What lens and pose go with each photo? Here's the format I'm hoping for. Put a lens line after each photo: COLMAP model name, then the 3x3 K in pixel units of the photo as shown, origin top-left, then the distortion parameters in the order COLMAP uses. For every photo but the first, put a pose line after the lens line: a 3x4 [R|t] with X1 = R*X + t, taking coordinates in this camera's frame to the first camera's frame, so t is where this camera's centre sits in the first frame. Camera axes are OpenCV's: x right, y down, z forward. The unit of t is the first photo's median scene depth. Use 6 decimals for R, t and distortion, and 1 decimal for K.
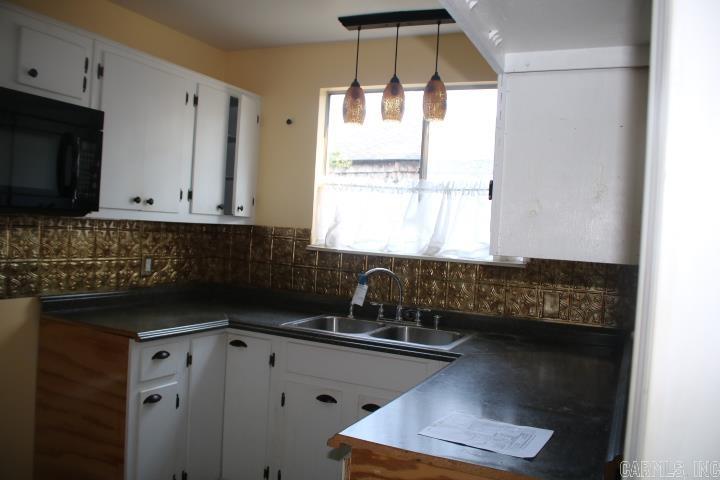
lens RADIAL K [[602.0, 0, 359.1], [0, 602.0, 240.0], [0, 0, 1]] dist [-0.148869, 0.117897]
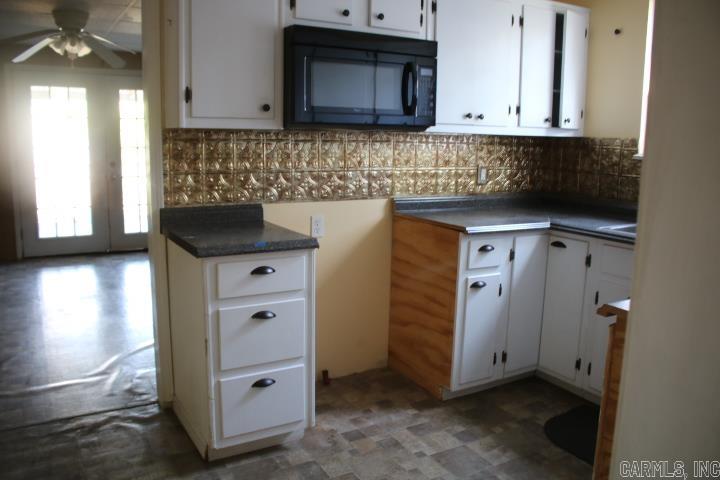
lens RADIAL K [[602.0, 0, 357.8], [0, 602.0, 239.8], [0, 0, 1]] dist [-0.148869, 0.117897]
pose [[0.829123, 0.050423, -0.556788, 0.097310], [0.021281, 0.992356, 0.121559, 0.025055], [0.558661, -0.112636, 0.821712, -0.098554]]
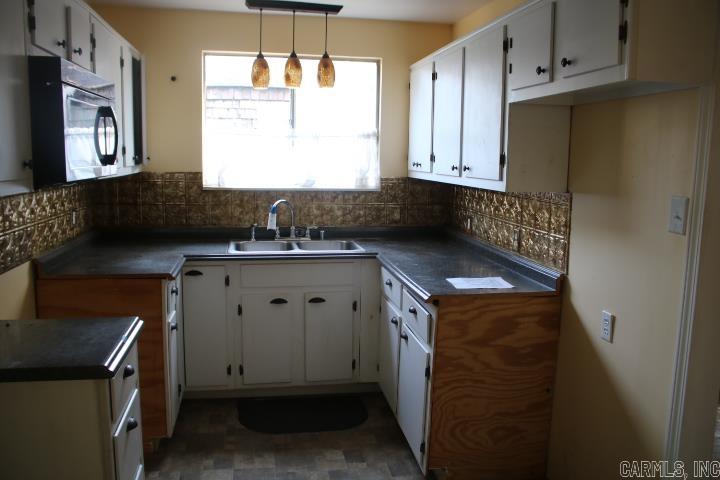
lens RADIAL K [[602.0, 0, 364.7], [0, 602.0, 240.4], [0, 0, 1]] dist [-0.148869, 0.117897]
pose [[0.800101, -0.129801, 0.585653, -0.623550], [0.041031, 0.985864, 0.162447, -0.074143], [-0.598460, -0.105945, 0.794117, -0.160113]]
